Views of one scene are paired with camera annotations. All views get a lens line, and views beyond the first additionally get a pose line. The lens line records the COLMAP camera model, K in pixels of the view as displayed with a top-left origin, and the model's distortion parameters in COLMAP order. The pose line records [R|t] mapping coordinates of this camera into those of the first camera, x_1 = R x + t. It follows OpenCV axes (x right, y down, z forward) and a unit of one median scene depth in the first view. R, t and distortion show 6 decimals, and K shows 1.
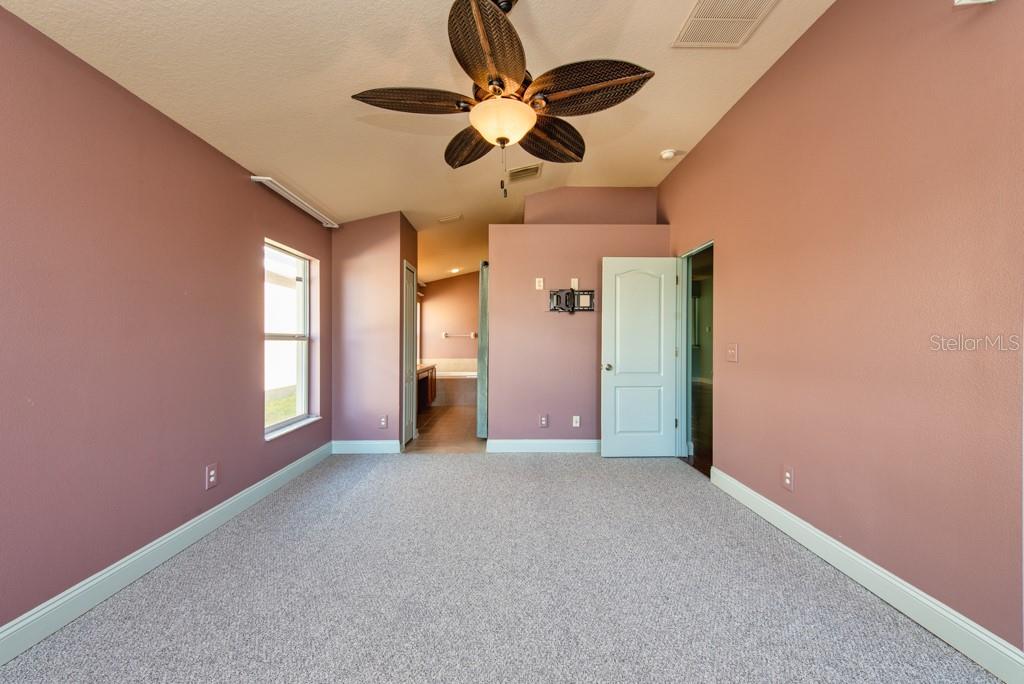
lens RADIAL K [[400.6, 0, 511.4], [0, 400.6, 343.2], [0, 0, 1]] dist [0.016128, 0.000014]
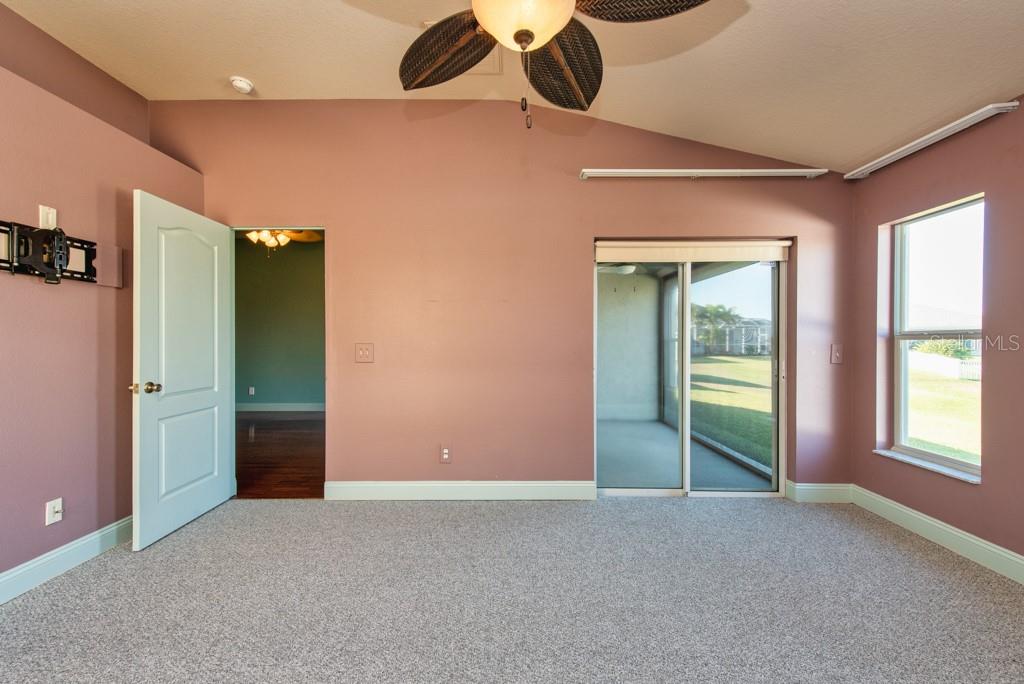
lens RADIAL K [[406.6, 0, 512.0], [0, 406.6, 342.0], [0, 0, 1]] dist [0.010899, -0.000283]
pose [[0.021495, -0.003059, 0.999764, -0.333646], [0.005605, 0.999980, 0.002939, -0.002985], [-0.999753, 0.005540, 0.021512, 0.483114]]
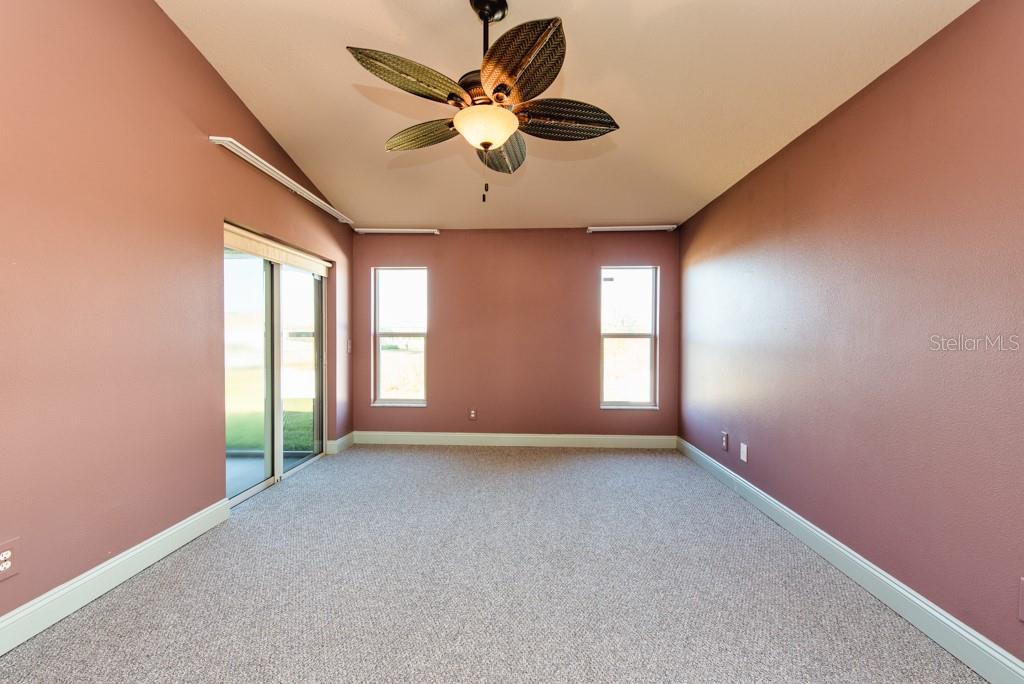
lens RADIAL K [[400.6, 0, 511.4], [0, 400.6, 343.2], [0, 0, 1]] dist [0.016128, 0.000014]
pose [[-0.998043, -0.005111, 0.062325, -0.073688], [-0.003948, 0.999816, 0.018779, -0.006807], [-0.062409, 0.018496, -0.997879, 0.978346]]
